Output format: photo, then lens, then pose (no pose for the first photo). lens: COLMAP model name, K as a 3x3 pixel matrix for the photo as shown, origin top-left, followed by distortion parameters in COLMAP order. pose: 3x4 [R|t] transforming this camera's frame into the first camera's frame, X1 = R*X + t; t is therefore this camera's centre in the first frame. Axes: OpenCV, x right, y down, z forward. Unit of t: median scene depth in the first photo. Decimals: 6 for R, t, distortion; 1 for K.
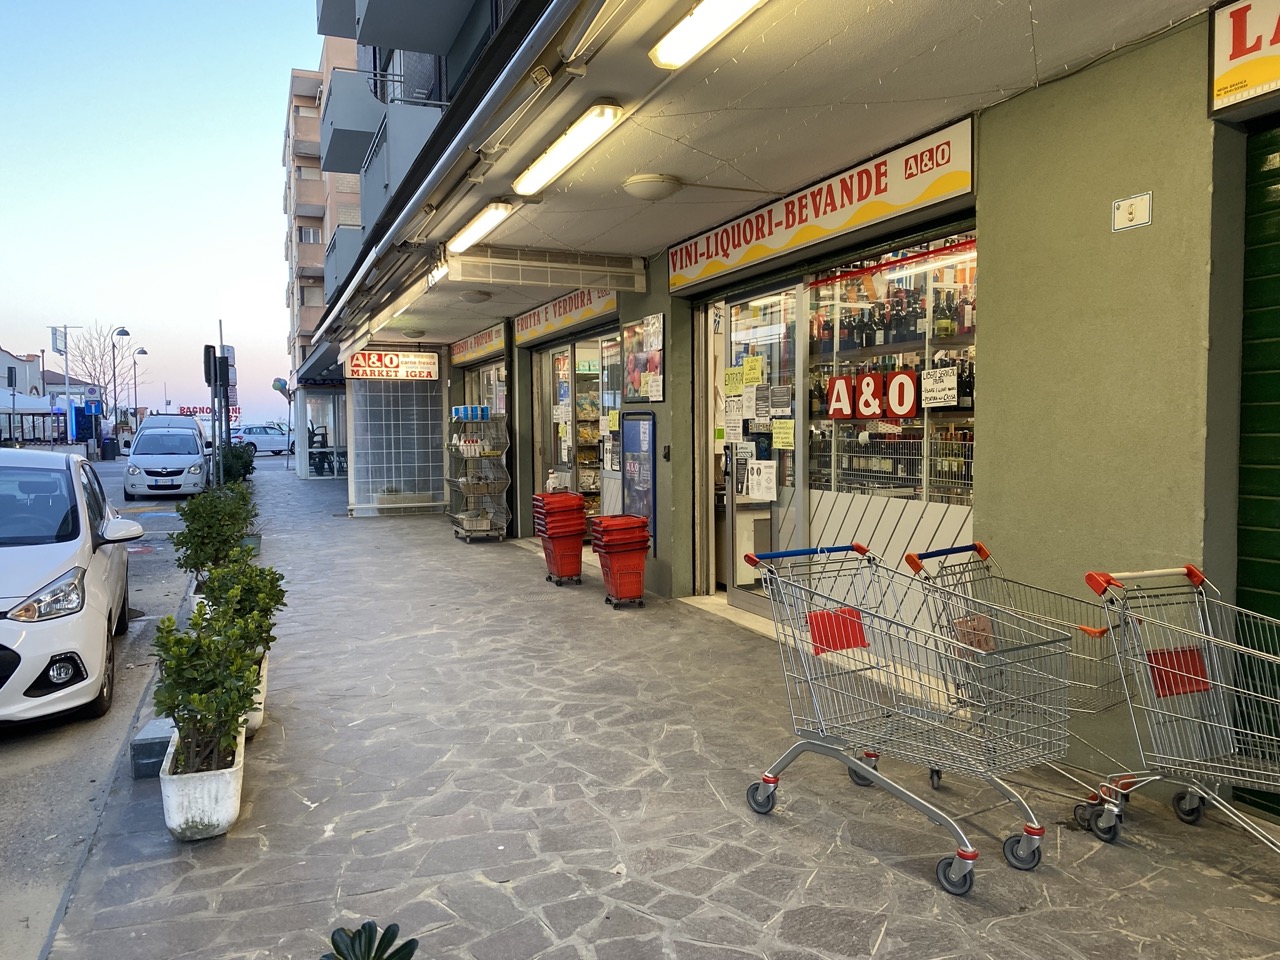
lens RADIAL K [[953.6, 0, 640.0], [0, 953.6, 480.0], [0, 0, 1]] dist [0.009553, 0.003072]
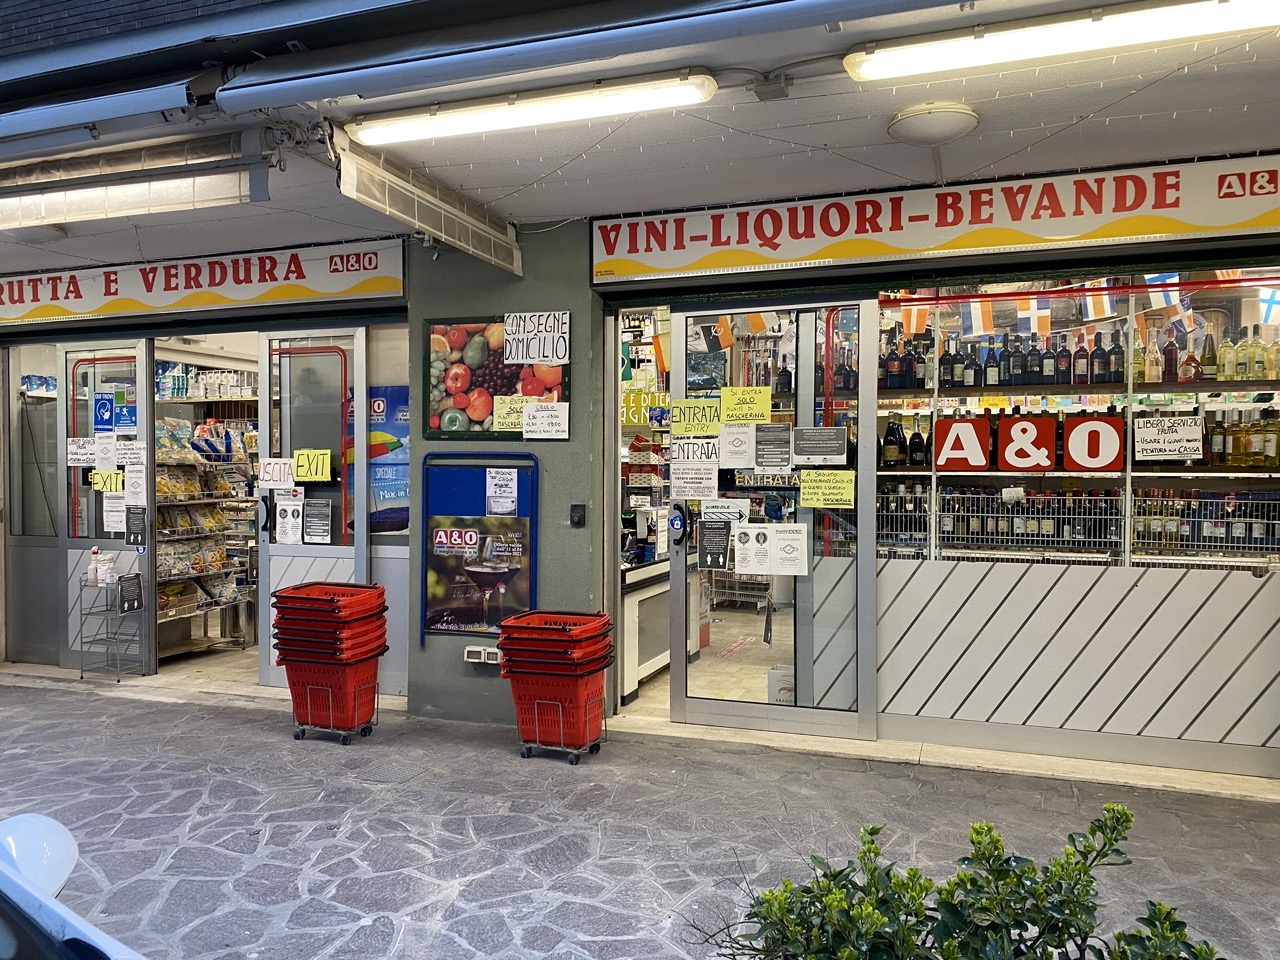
lens RADIAL K [[953.6, 0, 640.0], [0, 953.6, 480.0], [0, 0, 1]] dist [0.009553, 0.003072]
pose [[0.668239, 0.007258, 0.743911, -0.578066], [0.032059, 0.998743, -0.038543, -0.033609], [-0.743255, 0.049605, 0.667166, 0.659631]]
